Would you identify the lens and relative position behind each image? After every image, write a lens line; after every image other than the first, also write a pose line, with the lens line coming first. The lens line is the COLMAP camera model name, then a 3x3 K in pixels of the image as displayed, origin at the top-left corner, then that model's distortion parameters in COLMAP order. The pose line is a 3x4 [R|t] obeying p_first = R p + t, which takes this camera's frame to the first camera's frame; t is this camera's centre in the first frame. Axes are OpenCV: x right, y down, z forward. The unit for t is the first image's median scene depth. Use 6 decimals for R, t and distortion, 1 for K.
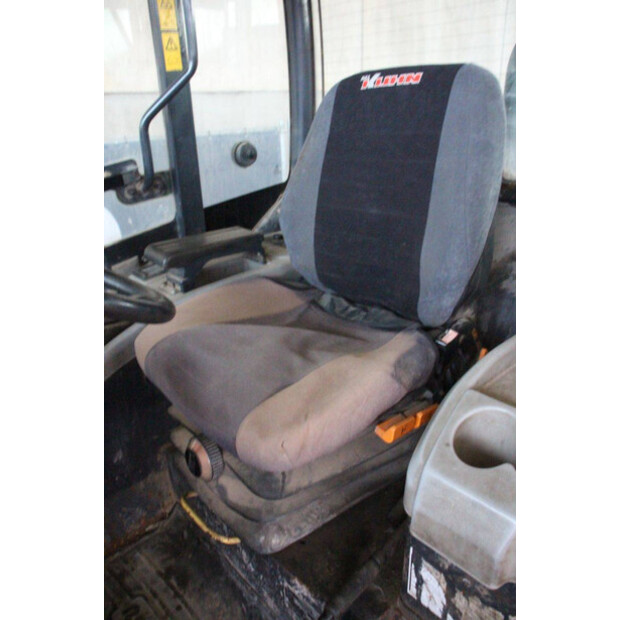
lens RADIAL K [[524.8, 0, 312.2], [0, 524.8, 307.7], [0, 0, 1]] dist [-0.128388, 0.059783]
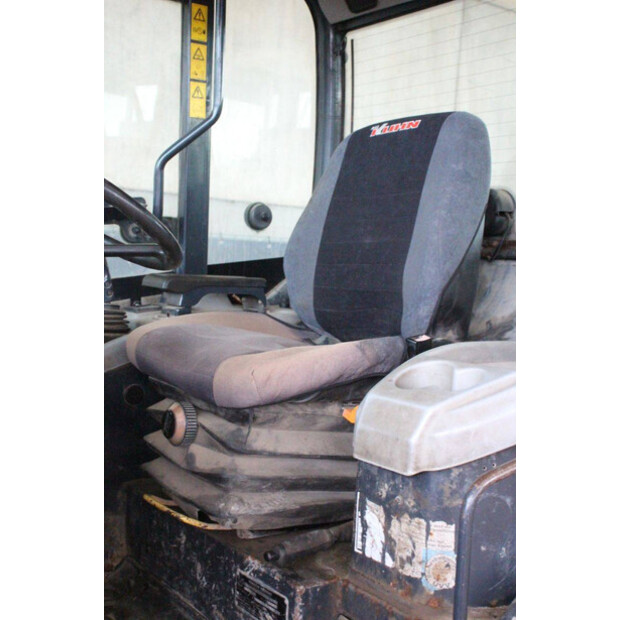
lens RADIAL K [[858.1, 0, 309.8], [0, 858.1, 310.1], [0, 0, 1]] dist [0.063885, 0.000000]
pose [[0.993031, 0.086884, -0.079623, 0.145605], [-0.107132, 0.947042, -0.302711, 0.476299], [0.049106, 0.309132, 0.949751, -0.604276]]
